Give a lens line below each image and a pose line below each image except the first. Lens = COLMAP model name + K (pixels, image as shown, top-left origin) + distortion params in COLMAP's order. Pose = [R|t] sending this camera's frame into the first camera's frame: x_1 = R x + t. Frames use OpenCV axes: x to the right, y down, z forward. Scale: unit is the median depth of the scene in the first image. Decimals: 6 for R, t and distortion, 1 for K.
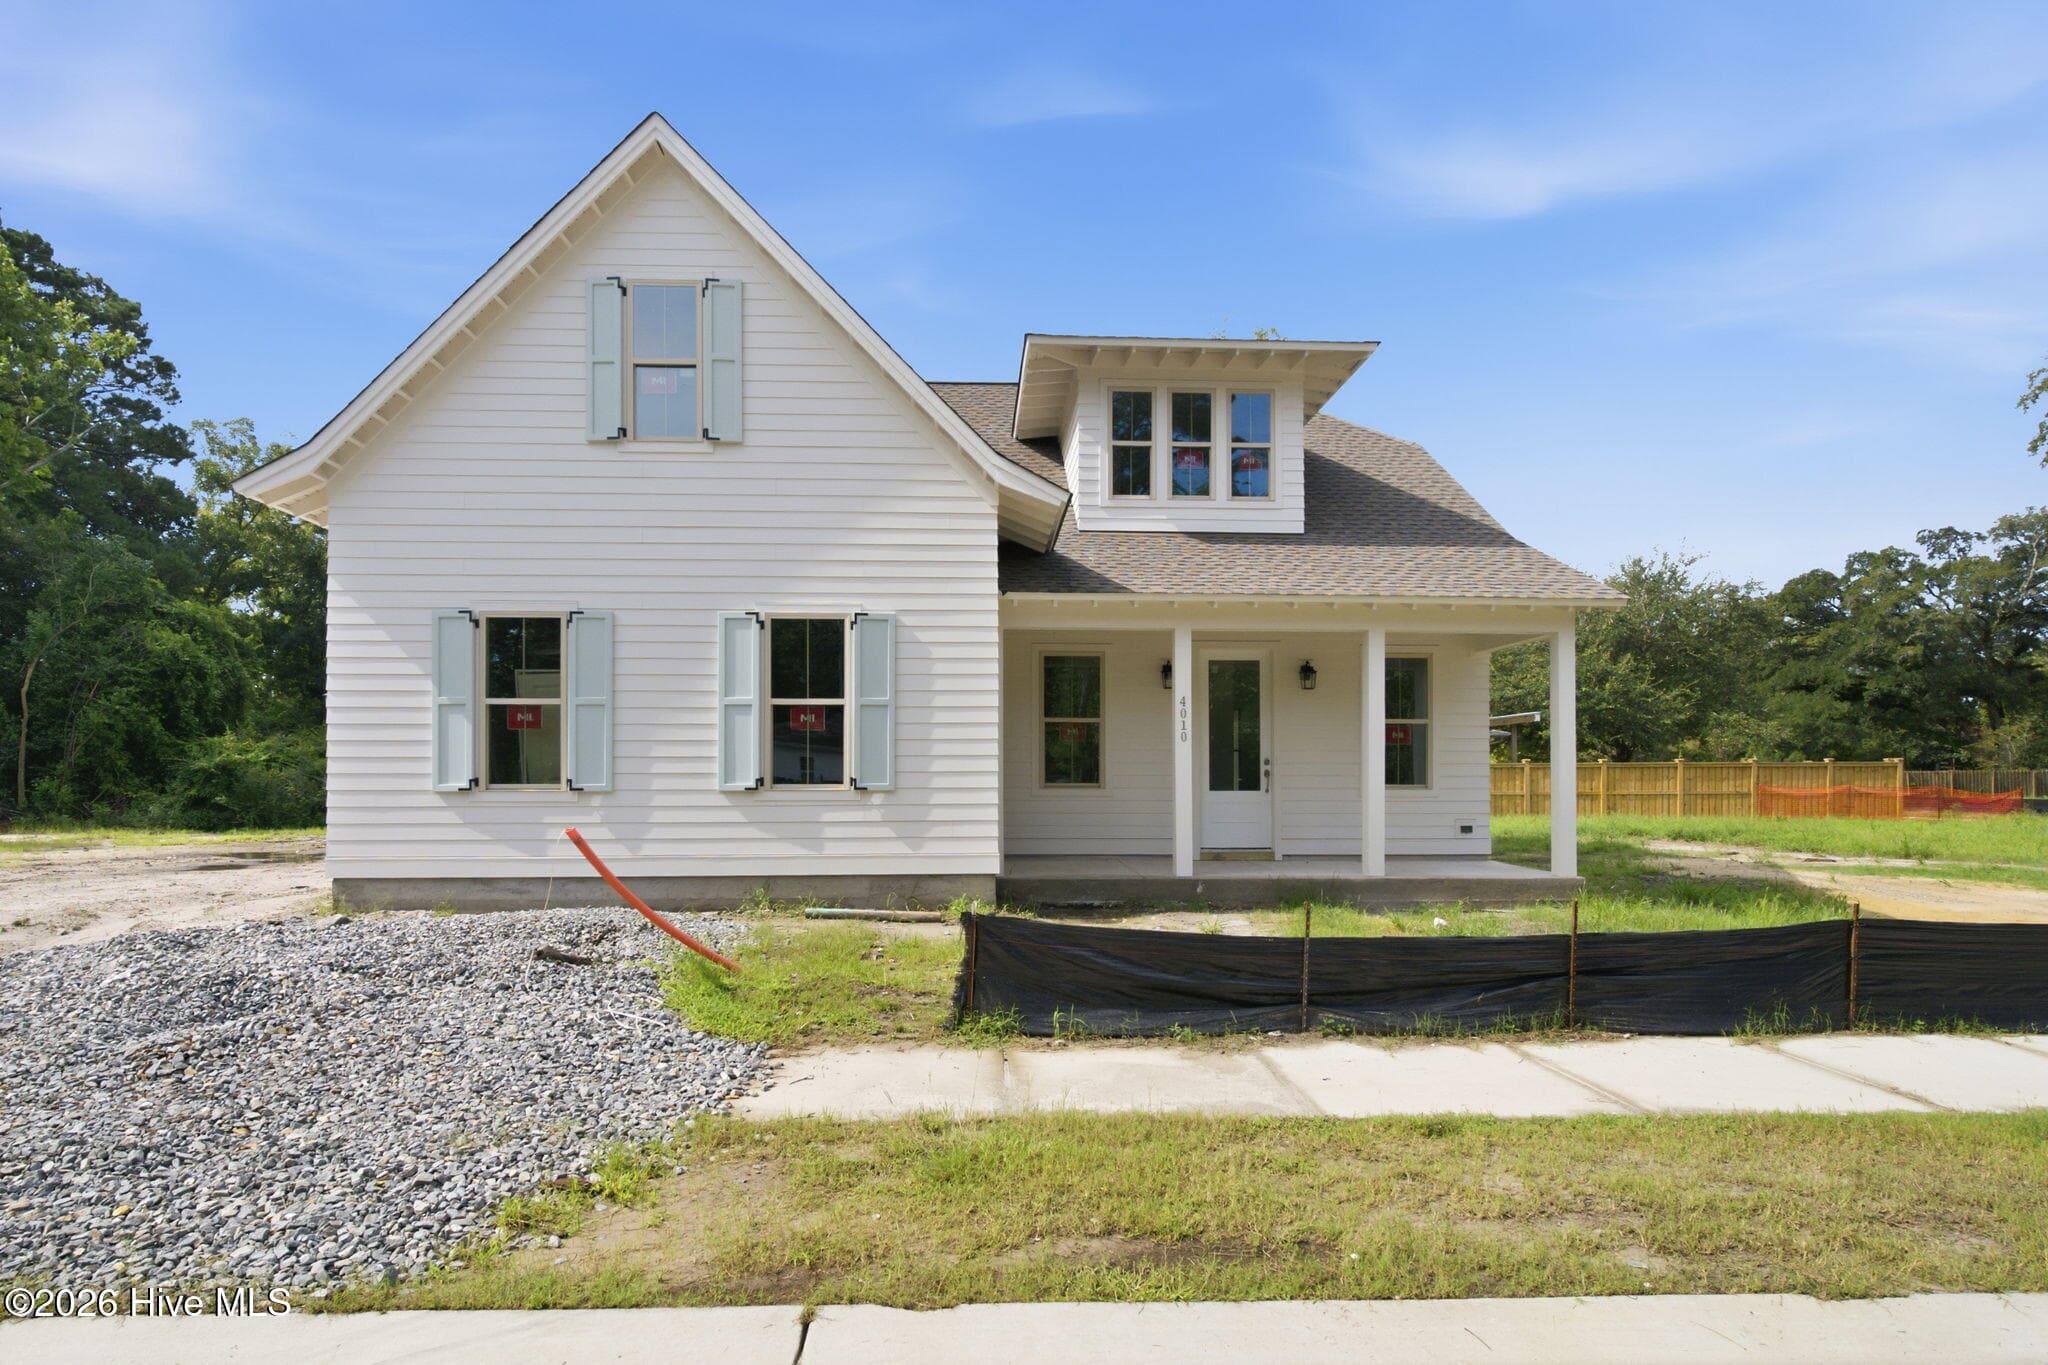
lens RADIAL K [[1050.1, 0, 1007.8], [0, 1050.1, 780.1], [0, 0, 1]] dist [-0.008677, 0.000307]
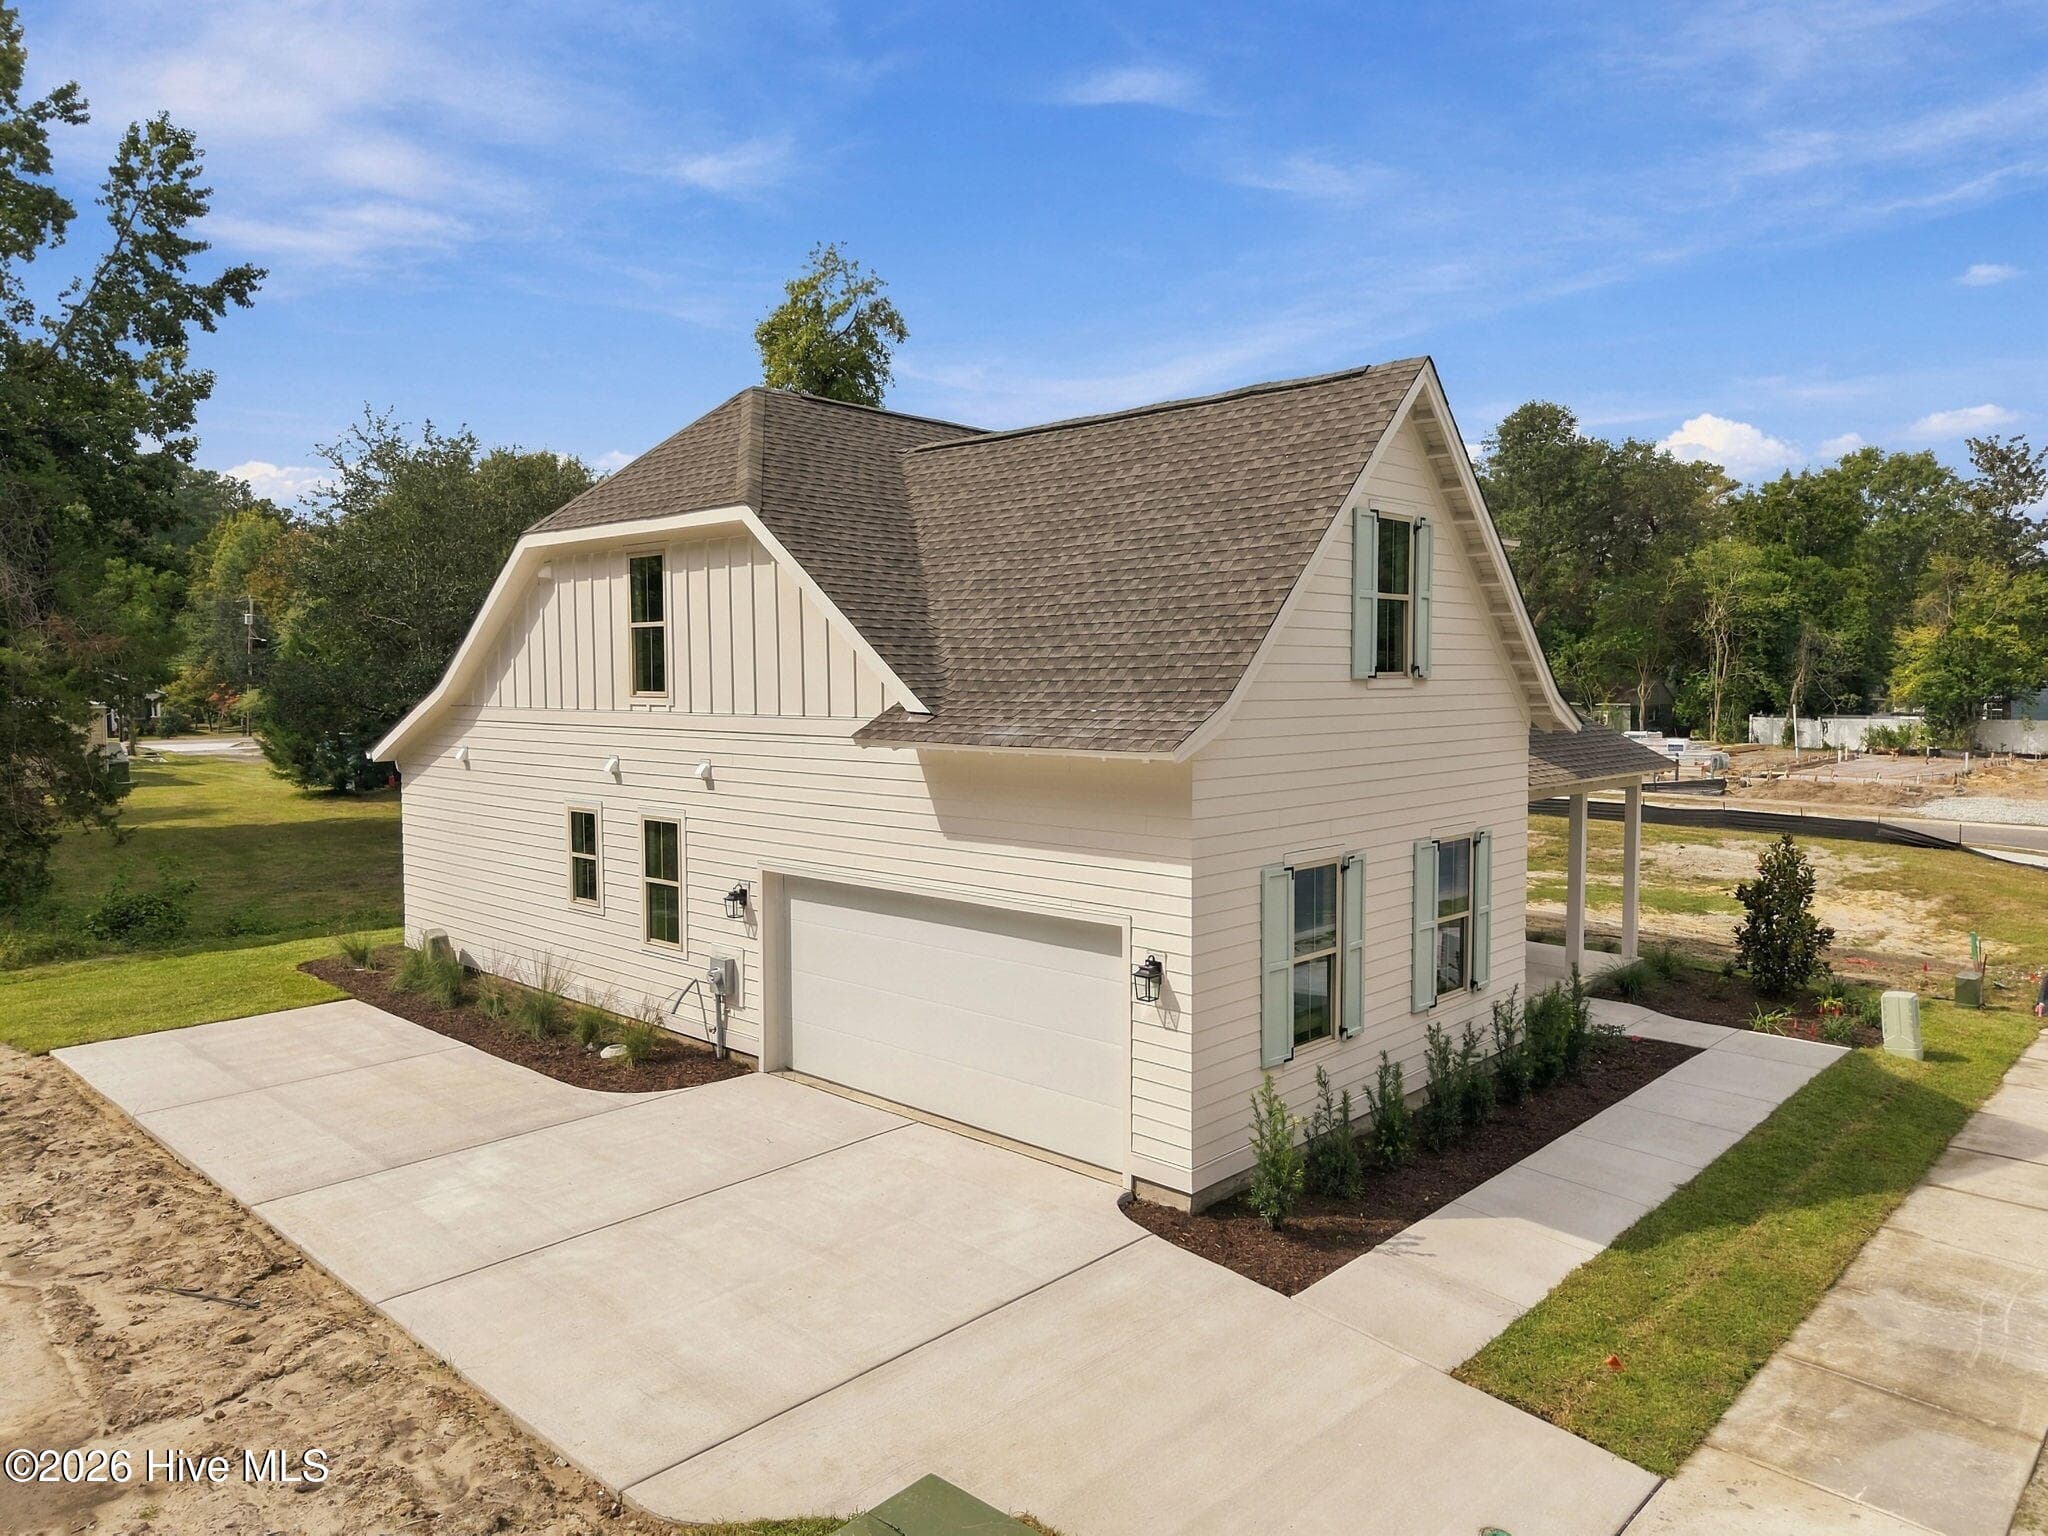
lens RADIAL K [[1376.0, 0, 1016.1], [0, 1376.0, 763.1], [0, 0, 1]] dist [0.014114, -0.010675]
pose [[0.714606, -0.046467, 0.697982, -1.501528], [-0.000517, 0.997756, 0.066953, -0.328066], [-0.699527, -0.048206, 0.712978, 0.306734]]
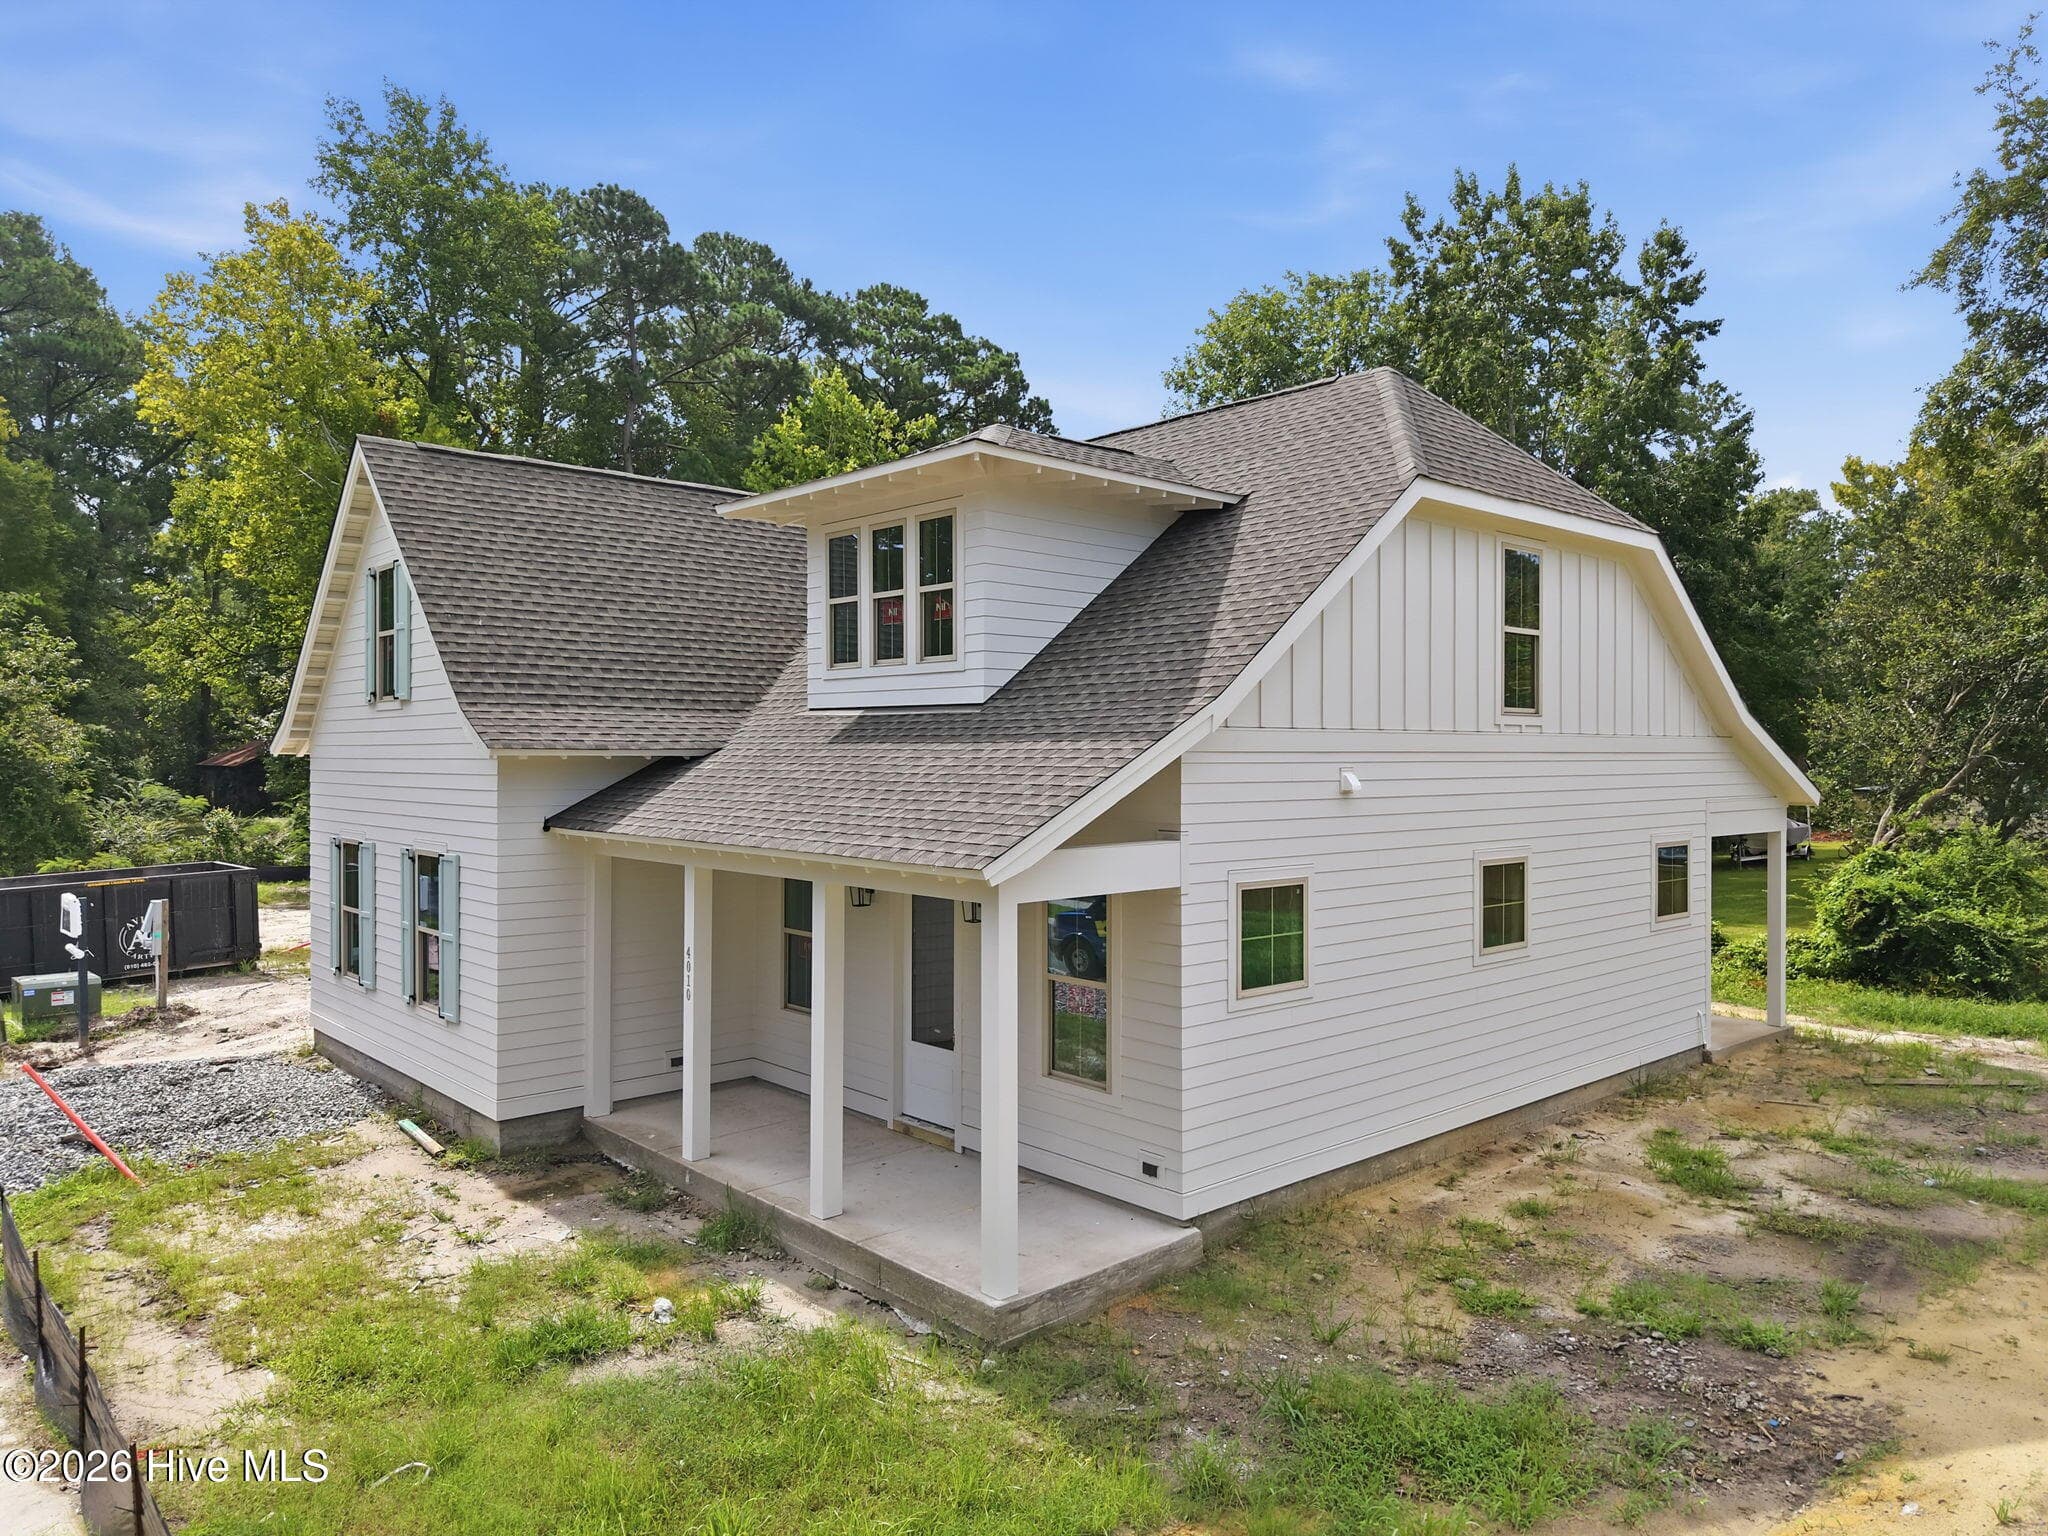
lens RADIAL K [[1376.0, 0, 1026.5], [0, 1376.0, 770.7], [0, 0, 1]] dist [0.014114, -0.010675]
pose [[0.640995, 0.009217, -0.767490, 1.326013], [0.001406, 0.999912, 0.013183, -0.262534], [0.767544, -0.009529, 0.640926, 0.552445]]
